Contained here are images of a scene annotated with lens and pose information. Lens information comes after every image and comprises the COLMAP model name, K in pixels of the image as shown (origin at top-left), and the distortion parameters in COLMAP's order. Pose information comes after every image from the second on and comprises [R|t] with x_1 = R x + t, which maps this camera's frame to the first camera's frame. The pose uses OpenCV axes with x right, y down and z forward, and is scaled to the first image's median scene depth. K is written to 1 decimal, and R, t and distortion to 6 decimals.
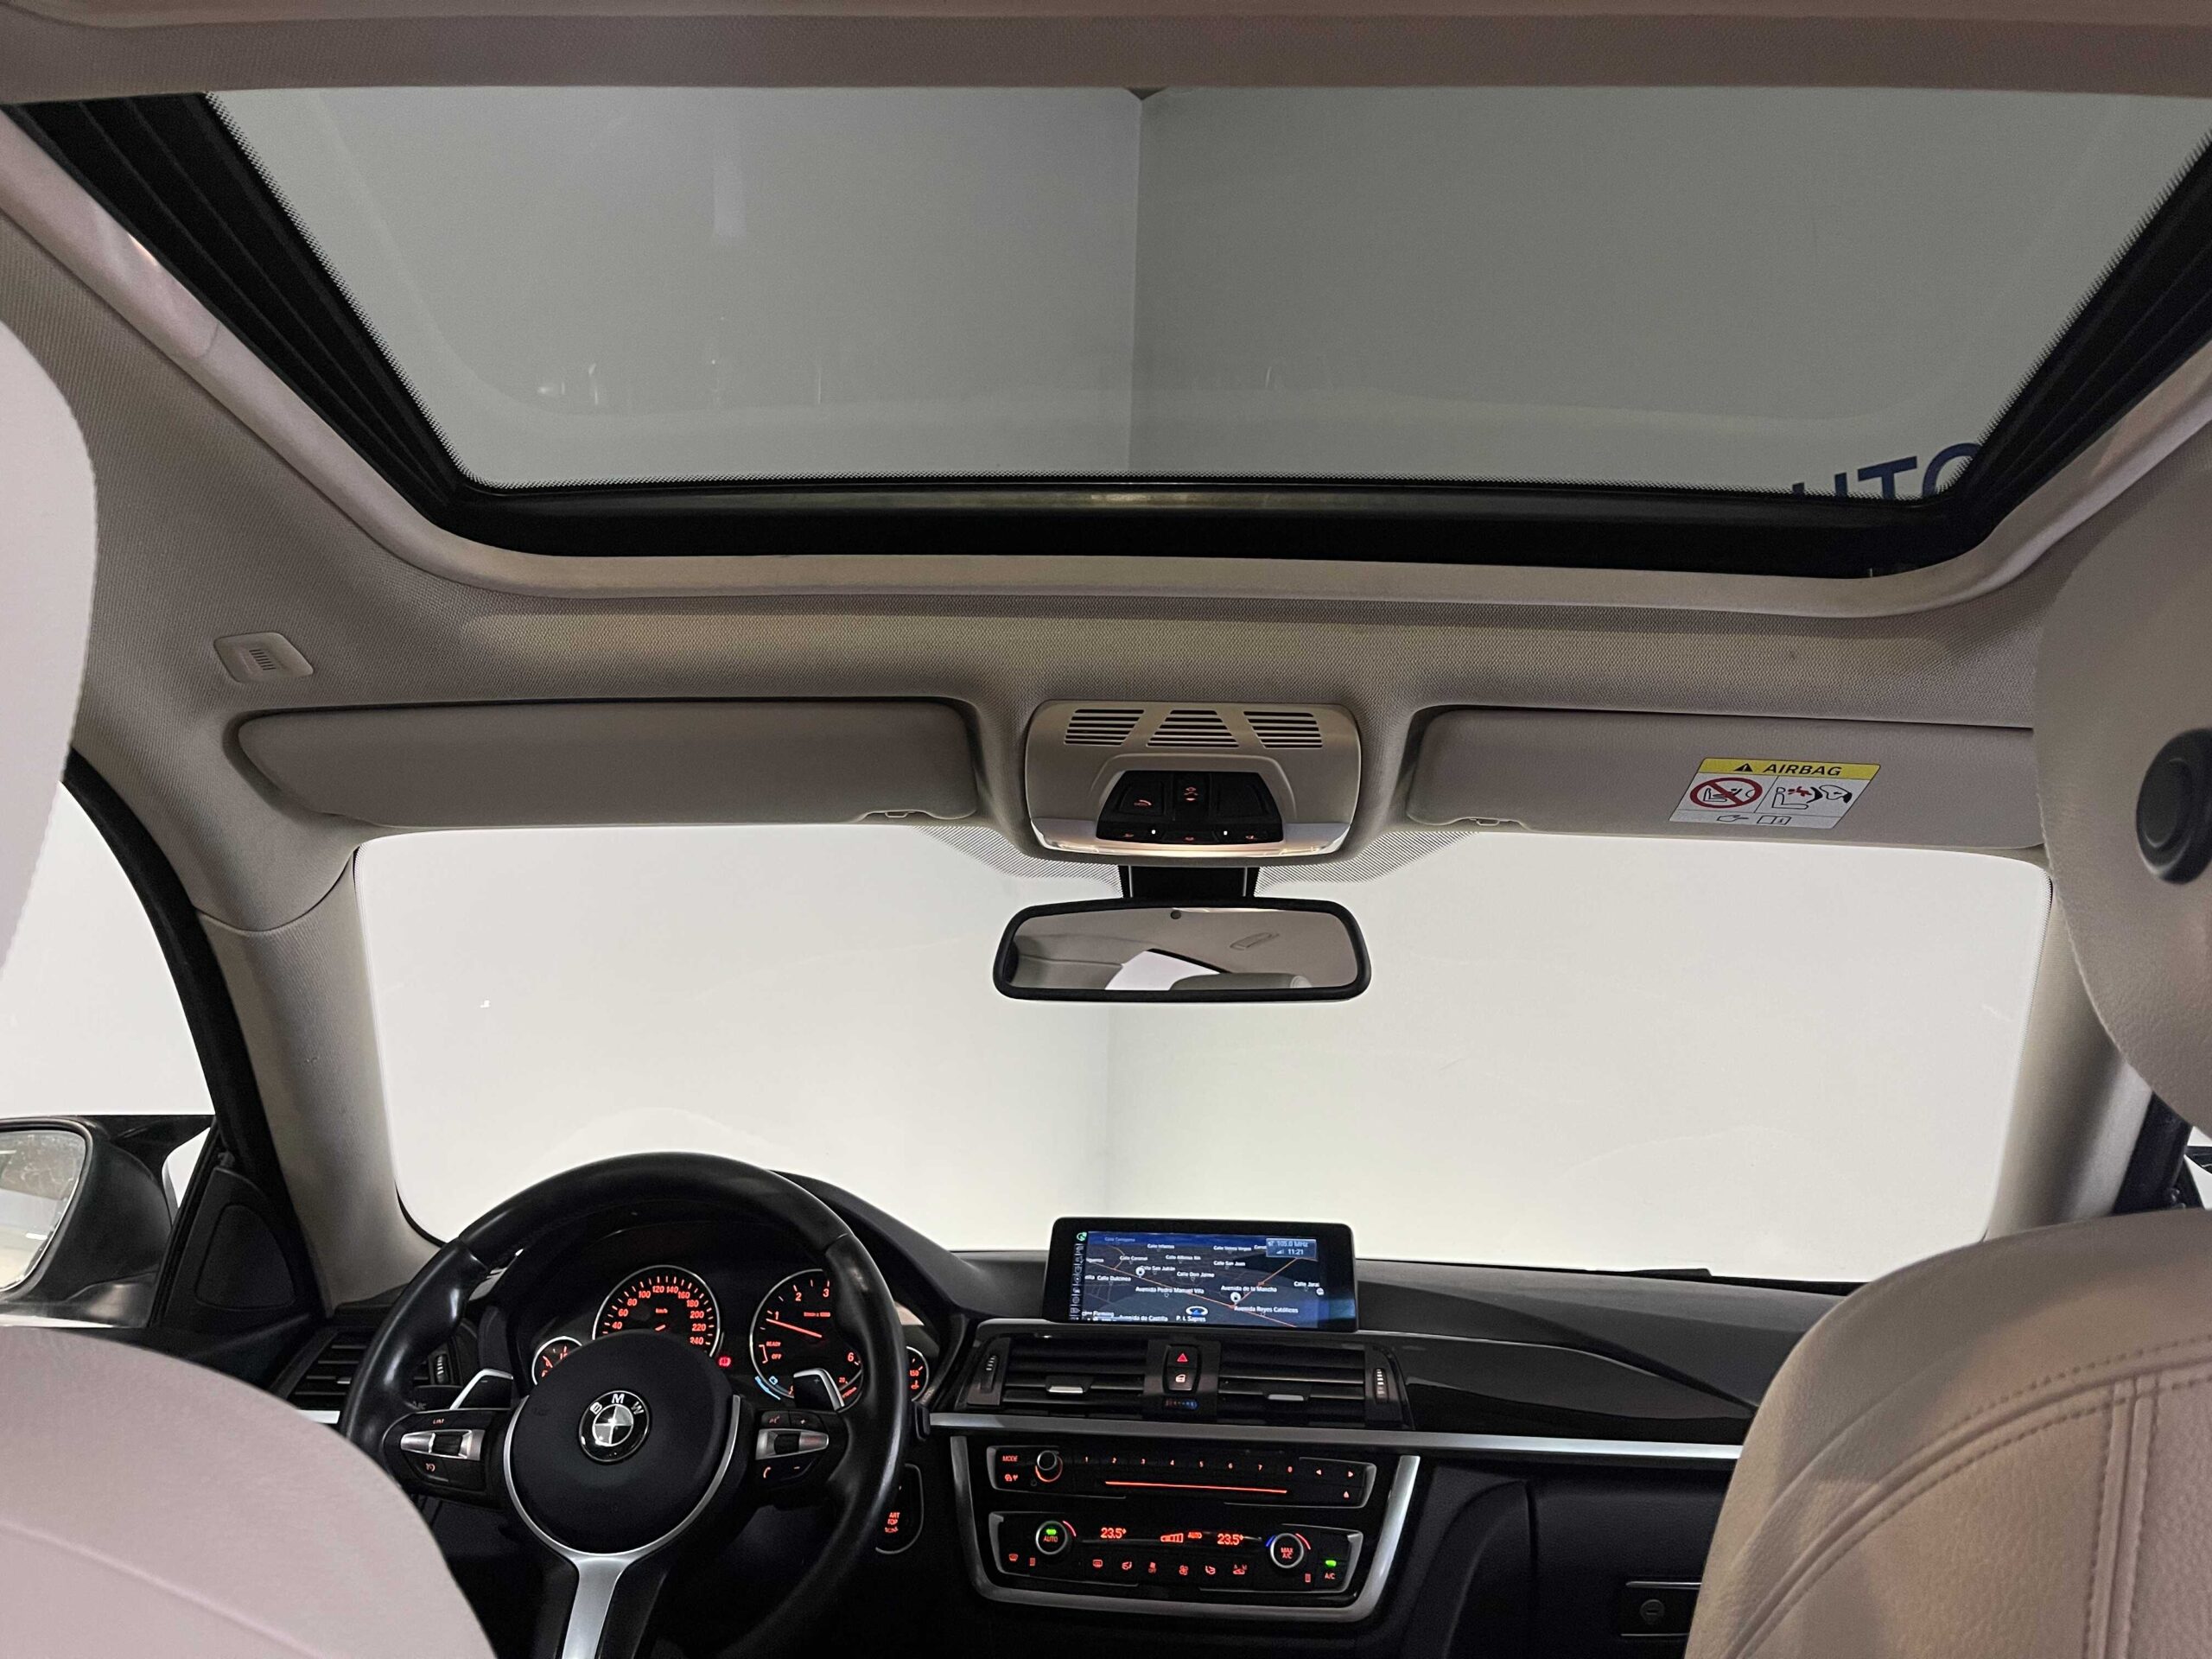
lens RADIAL K [[1705.2, 0, 1106.0], [0, 1705.2, 829.5], [0, 0, 1]] dist [0.014362, 0.007326]
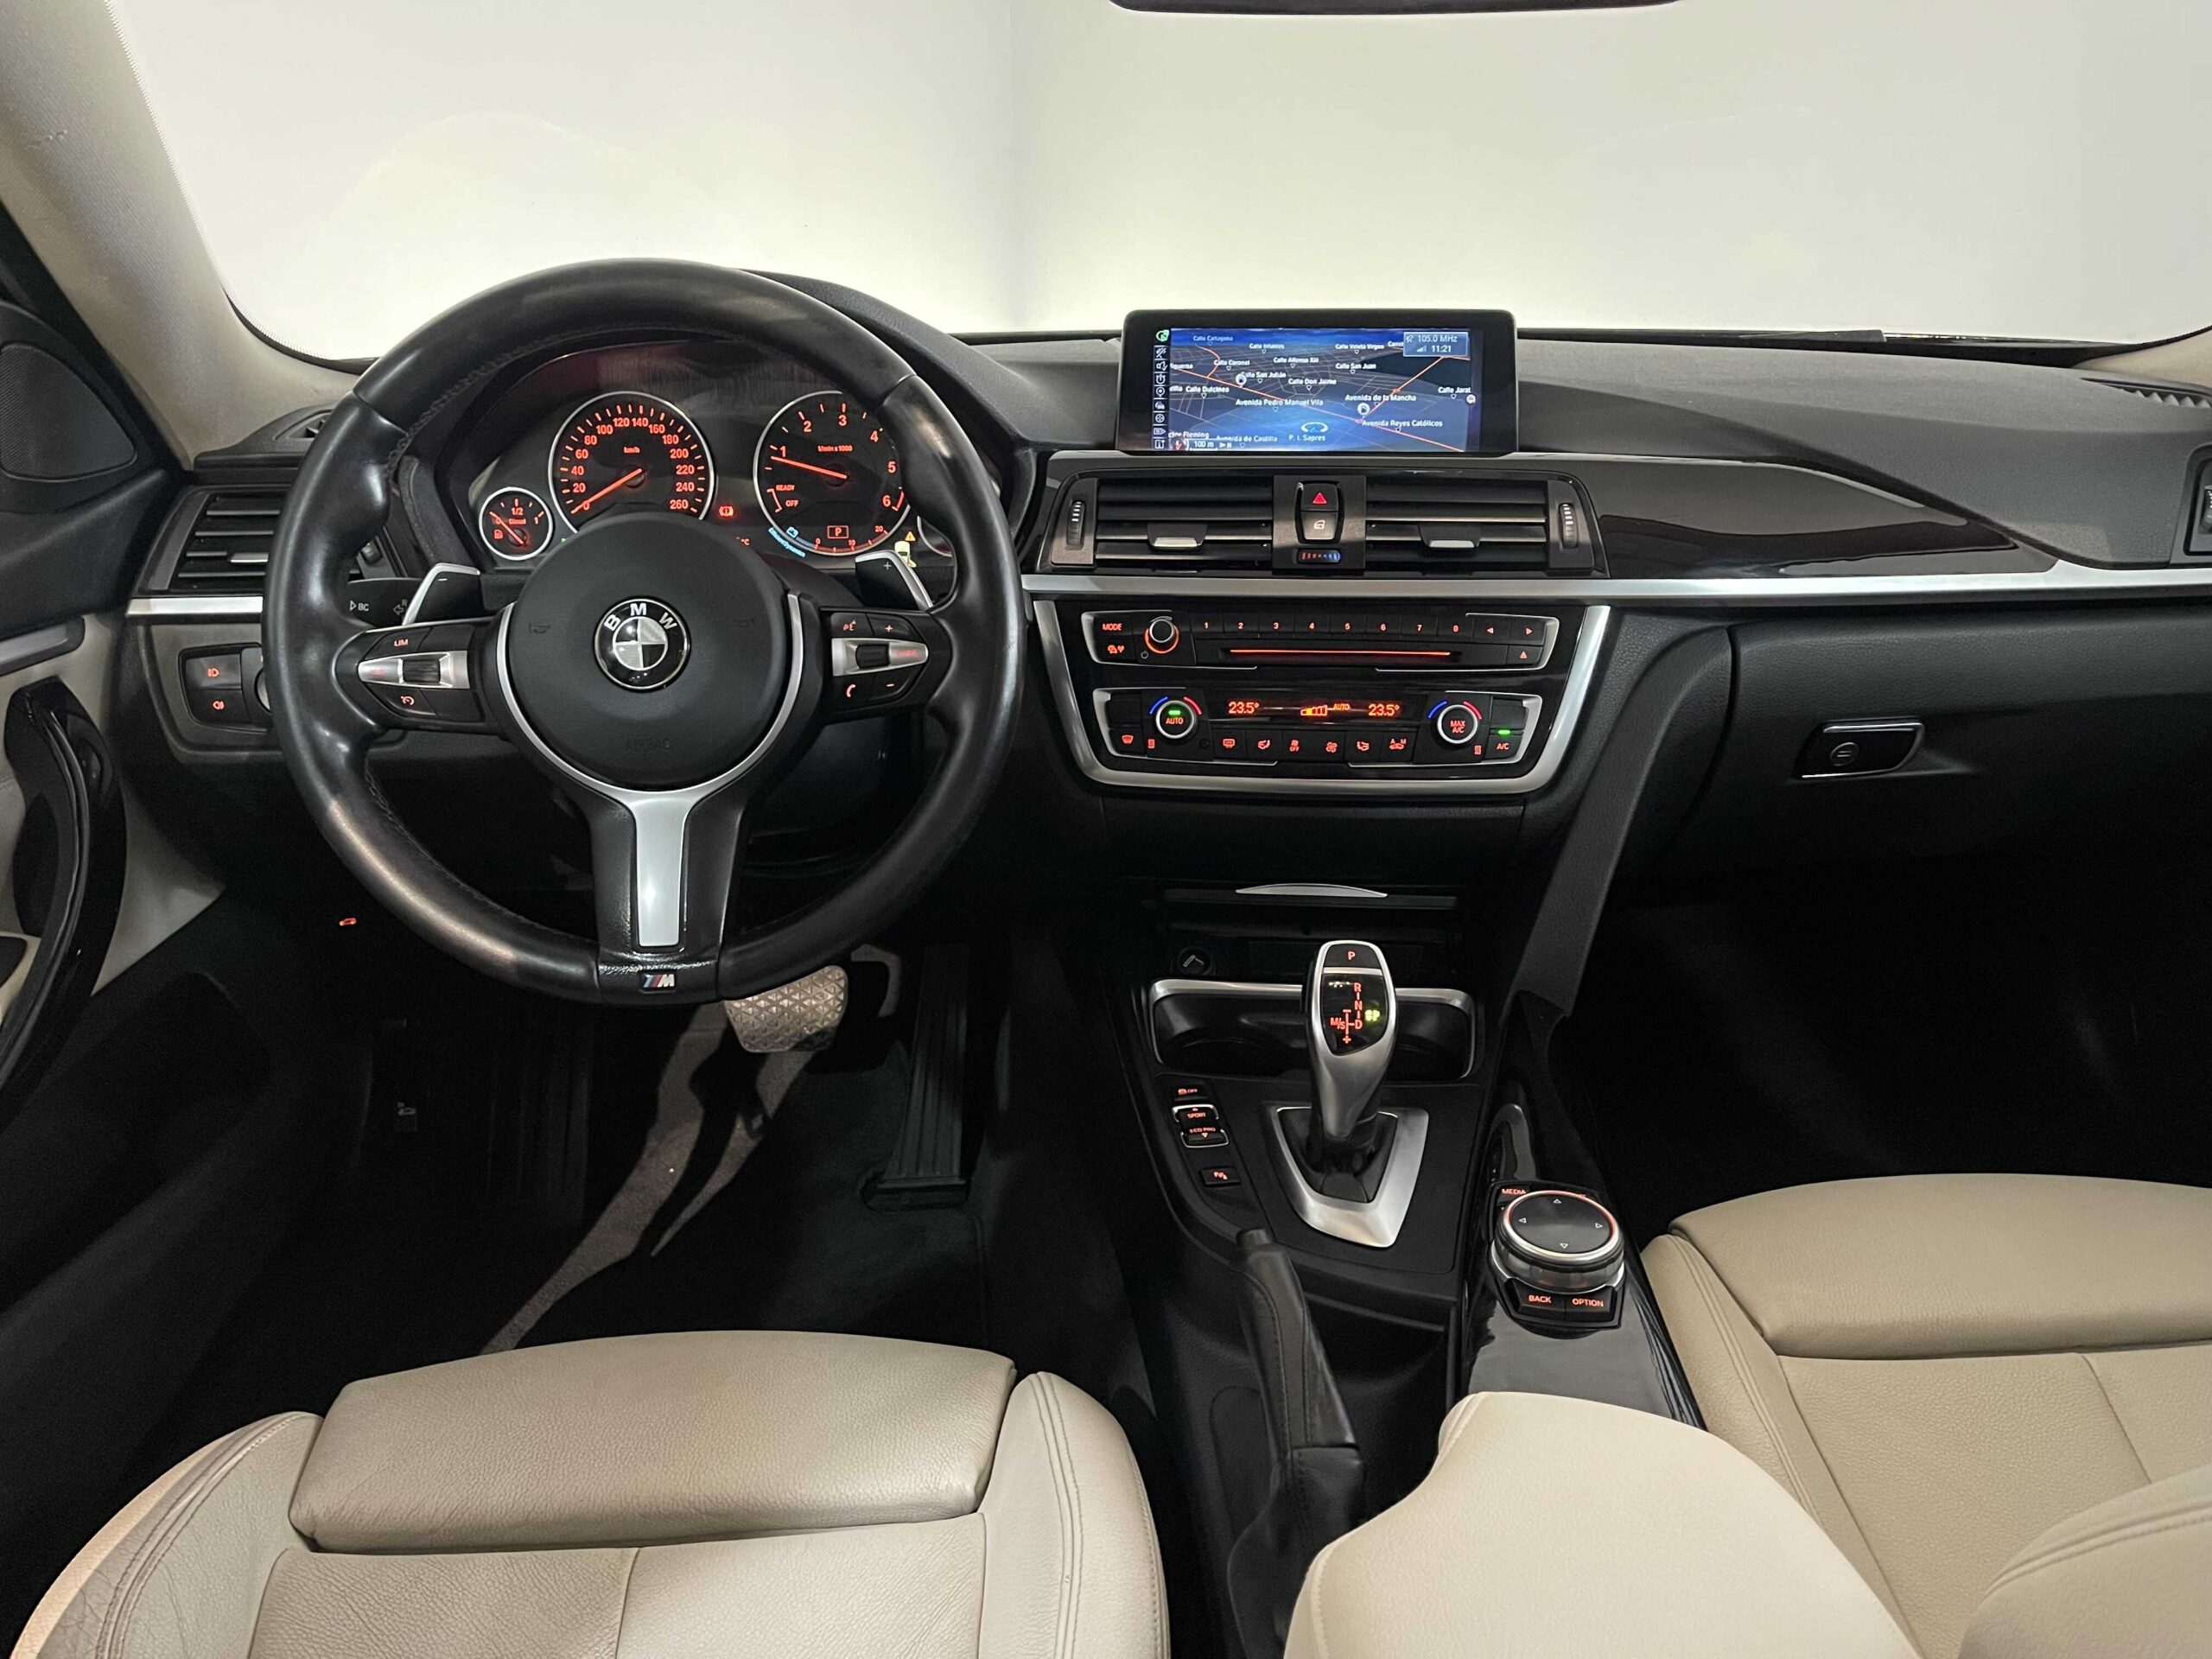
lens RADIAL K [[1653.2, 0, 1098.3], [0, 1653.2, 835.0], [0, 0, 1]] dist [0.062357, -0.106254]
pose [[0.994887, -0.059871, 0.081329, -0.124506], [0.003511, 0.825333, 0.564635, -0.001258], [-0.100929, -0.561463, 0.821324, 0.264945]]
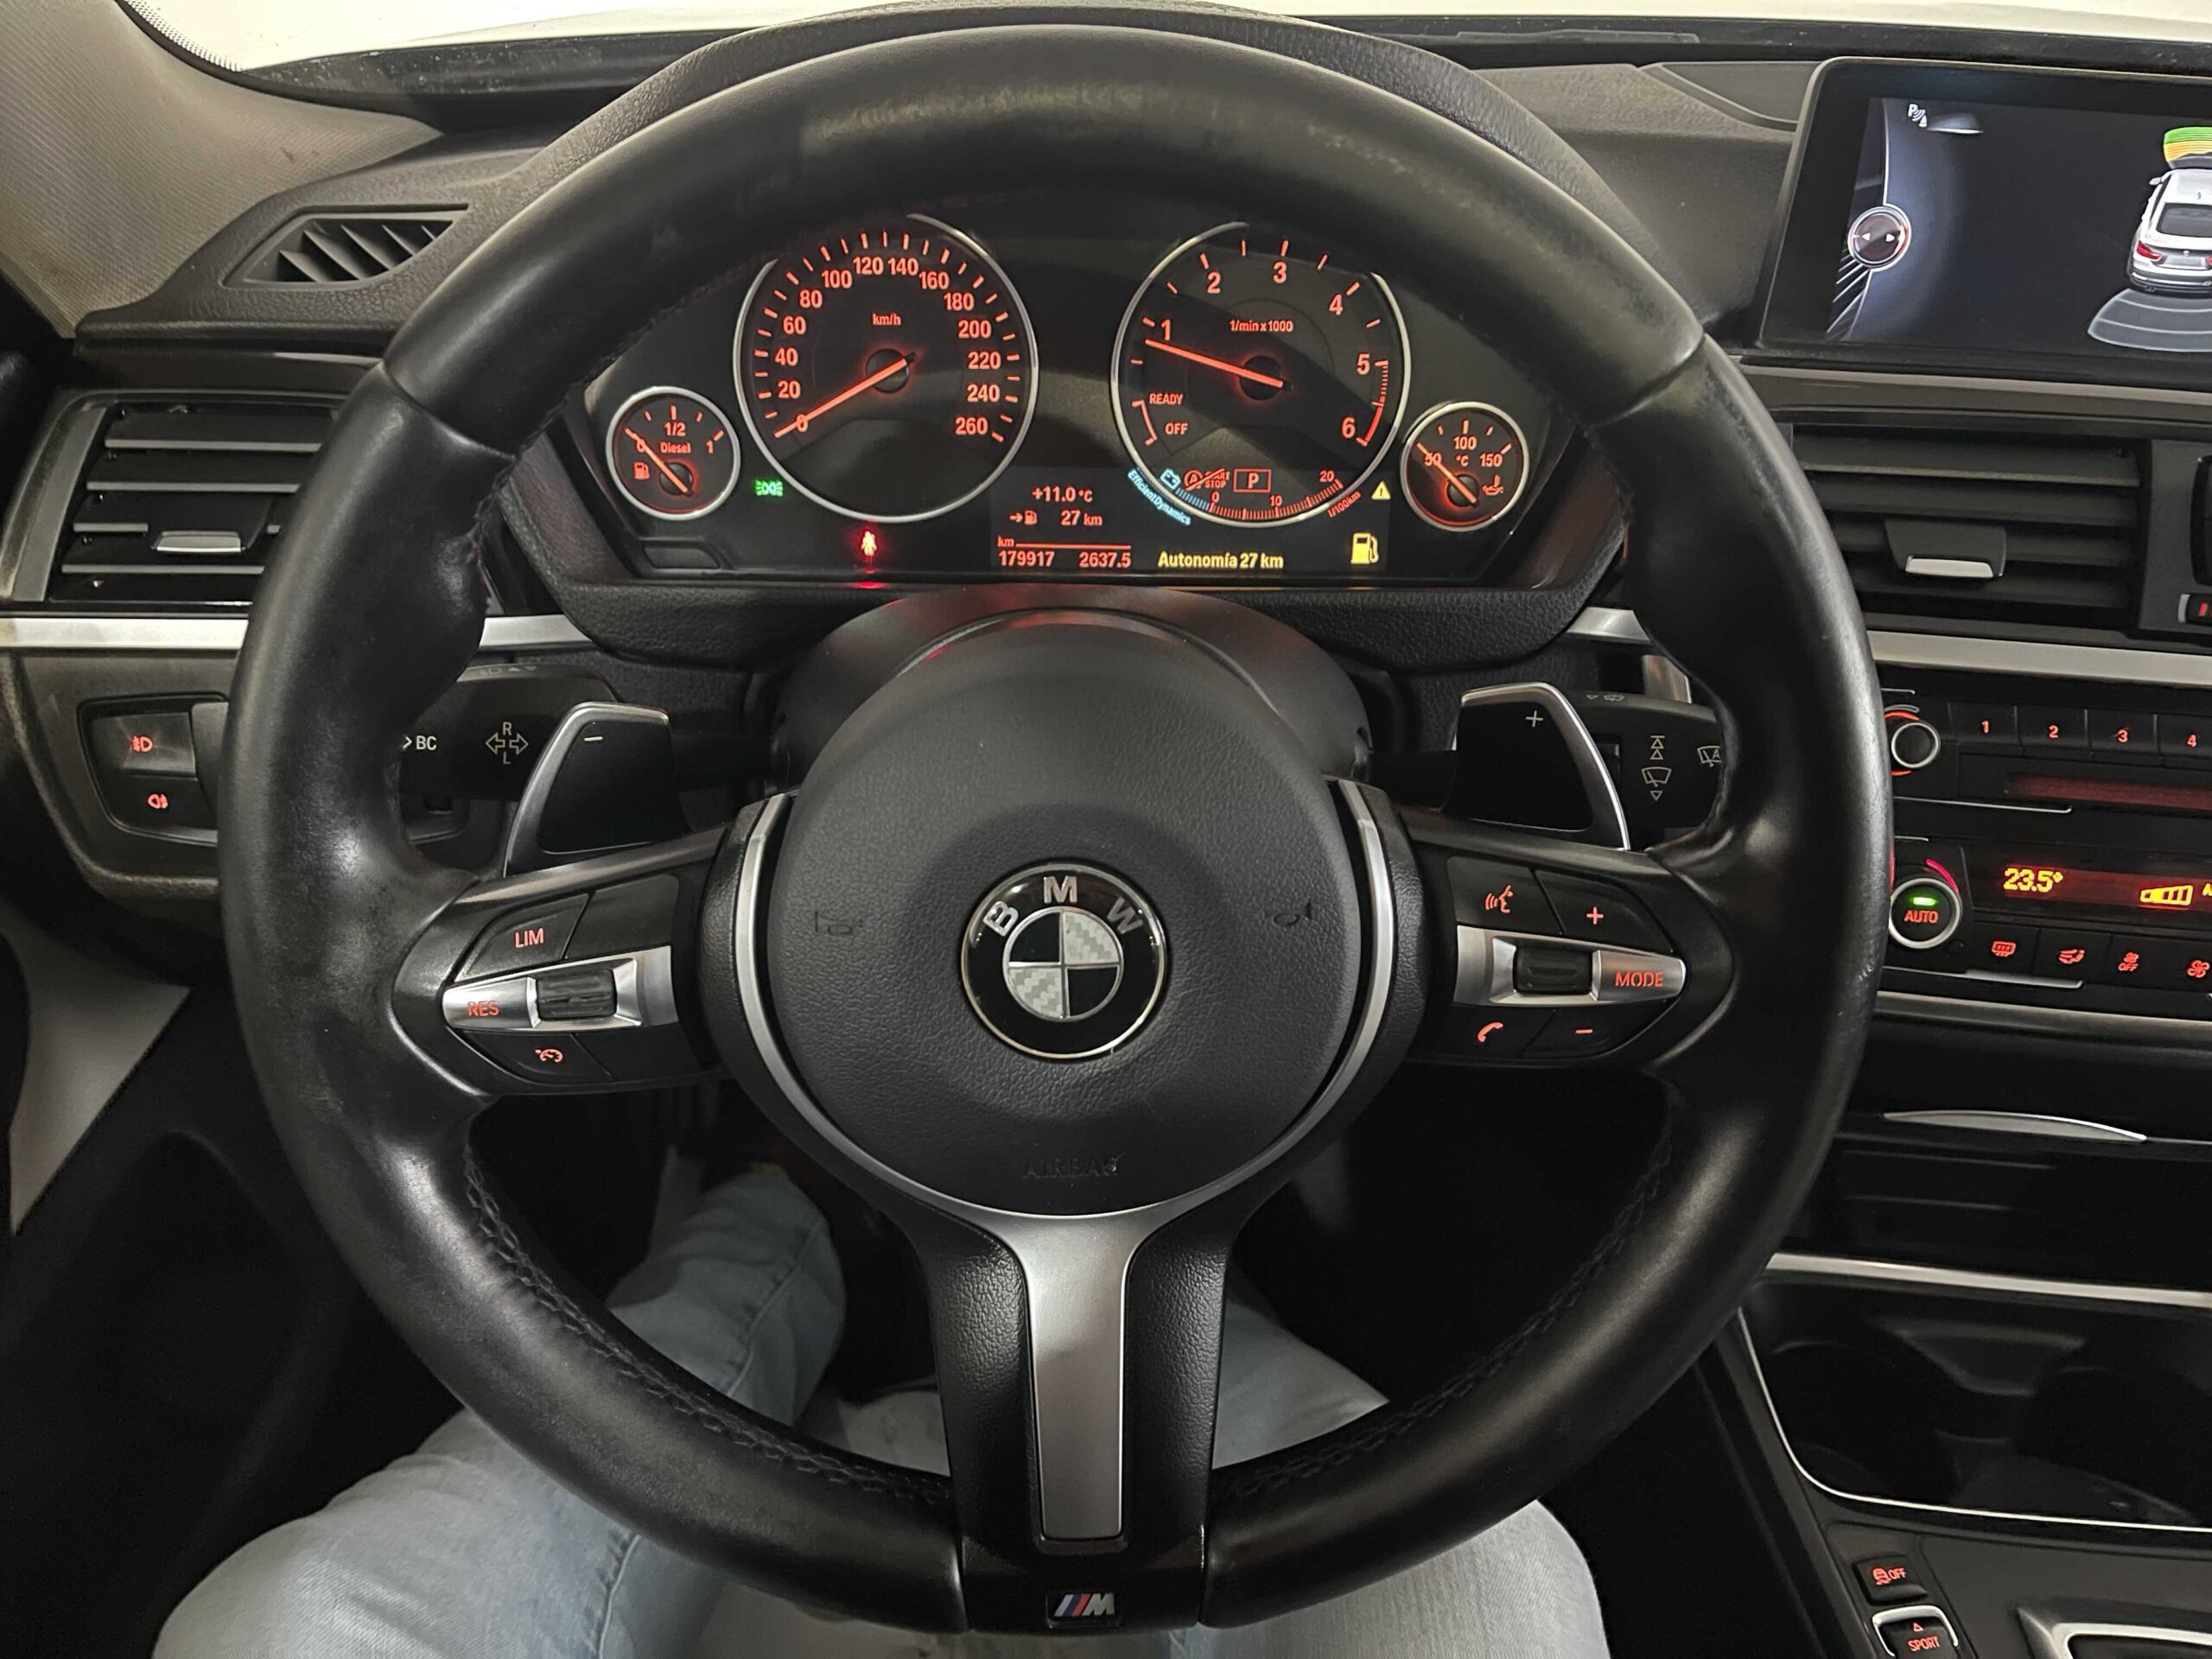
lens RADIAL K [[1683.4, 0, 1096.2], [0, 1683.4, 839.7], [0, 0, 1]] dist [0.004260, -0.004167]
pose [[0.997461, -0.039197, 0.059456, -0.246113], [-0.016830, 0.681499, 0.731625, 0.068570], [-0.069197, -0.730768, 0.679109, 0.644649]]
